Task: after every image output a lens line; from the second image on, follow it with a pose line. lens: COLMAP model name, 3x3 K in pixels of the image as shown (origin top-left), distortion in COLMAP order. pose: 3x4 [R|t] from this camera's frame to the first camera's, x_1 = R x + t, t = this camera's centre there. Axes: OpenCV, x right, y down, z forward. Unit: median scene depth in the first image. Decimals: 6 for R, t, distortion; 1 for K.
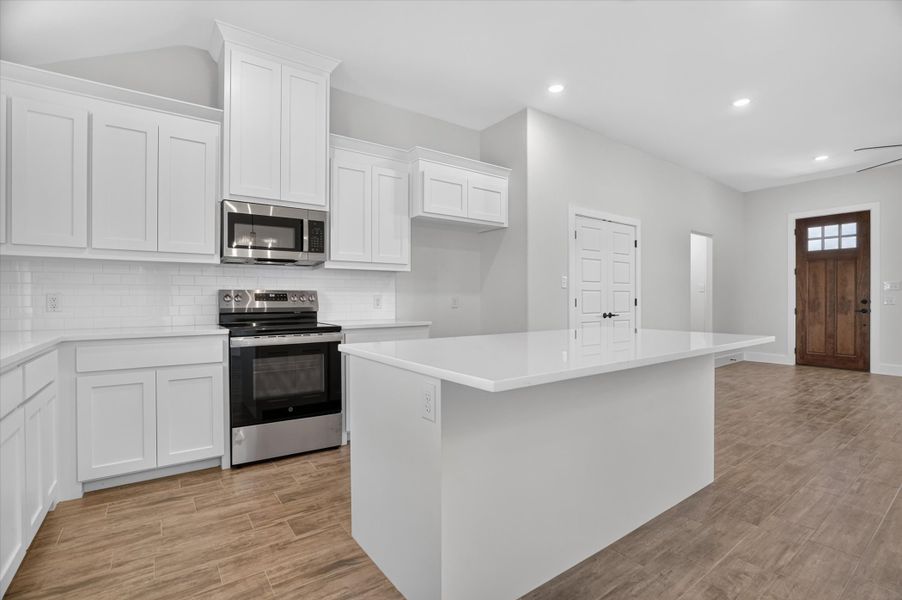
lens RADIAL K [[423.3, 0, 453.1], [0, 423.3, 301.1], [0, 0, 1]] dist [-0.061132, 0.025410]
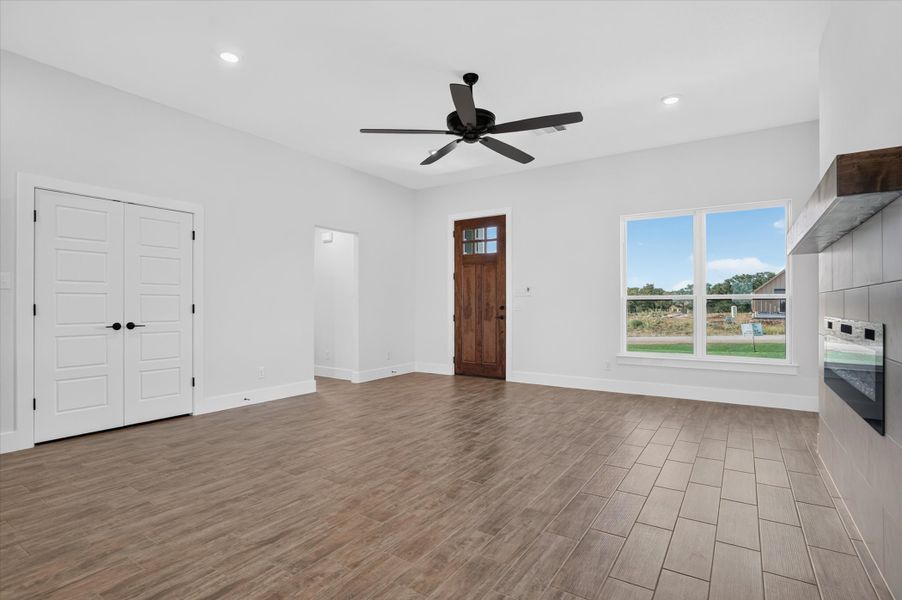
lens RADIAL K [[446.7, 0, 451.4], [0, 446.7, 304.3], [0, 0, 1]] dist [-0.059041, 0.031046]
pose [[0.938554, 0.002839, 0.345121, 0.610445], [-0.000786, 0.999981, -0.006090, -0.000814], [-0.345132, 0.005444, 0.938538, 0.044831]]
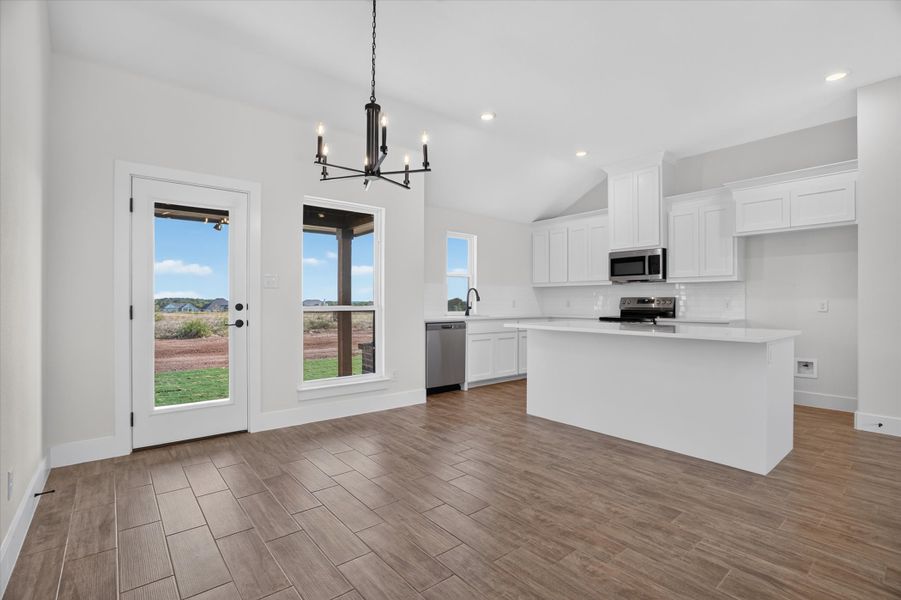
lens RADIAL K [[422.8, 0, 452.6], [0, 422.8, 301.1], [0, 0, 1]] dist [-0.061132, 0.025410]
pose [[0.061875, -0.001482, -0.998083, 0.782310], [-0.006163, 0.999979, -0.001867, -0.000975], [0.998065, 0.006266, 0.061865, 0.062930]]
